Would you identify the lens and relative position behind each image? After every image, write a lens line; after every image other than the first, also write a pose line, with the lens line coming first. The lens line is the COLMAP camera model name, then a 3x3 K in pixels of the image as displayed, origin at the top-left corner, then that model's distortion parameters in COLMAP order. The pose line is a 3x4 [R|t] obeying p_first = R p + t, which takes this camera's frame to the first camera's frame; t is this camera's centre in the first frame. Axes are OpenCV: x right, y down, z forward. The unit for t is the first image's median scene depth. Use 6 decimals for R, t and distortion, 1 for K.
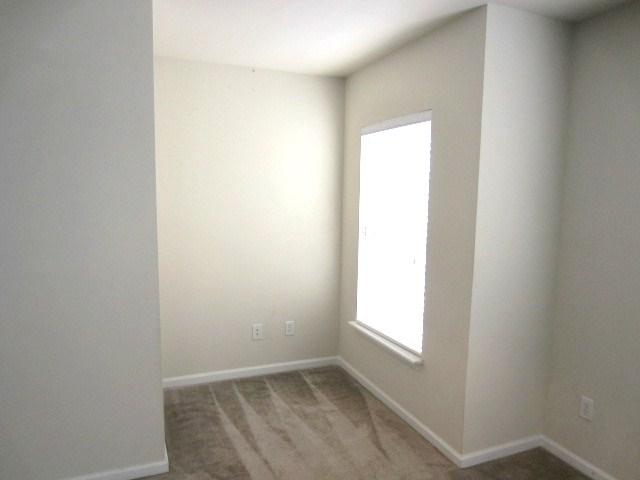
lens RADIAL K [[465.4, 0, 321.6], [0, 465.4, 241.1], [0, 0, 1]] dist [-0.023757, 0.006344]
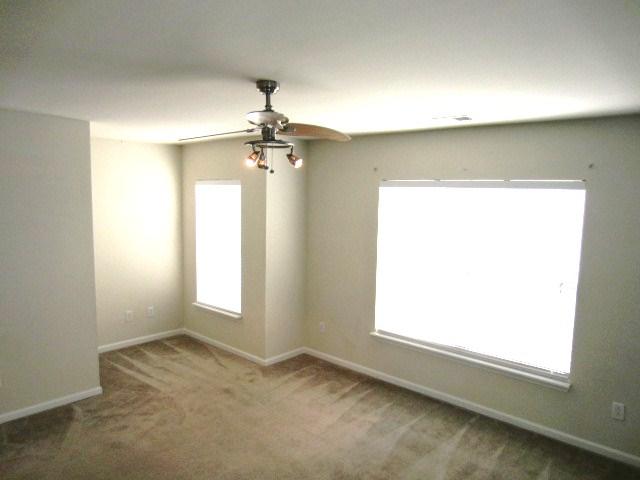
lens RADIAL K [[465.4, 0, 320.9], [0, 465.4, 240.8], [0, 0, 1]] dist [-0.023757, 0.006344]
pose [[0.914430, -0.049773, 0.401672, -0.191922], [0.045554, 0.998761, 0.020056, -0.053631], [-0.402172, -0.000042, 0.915564, -0.704815]]
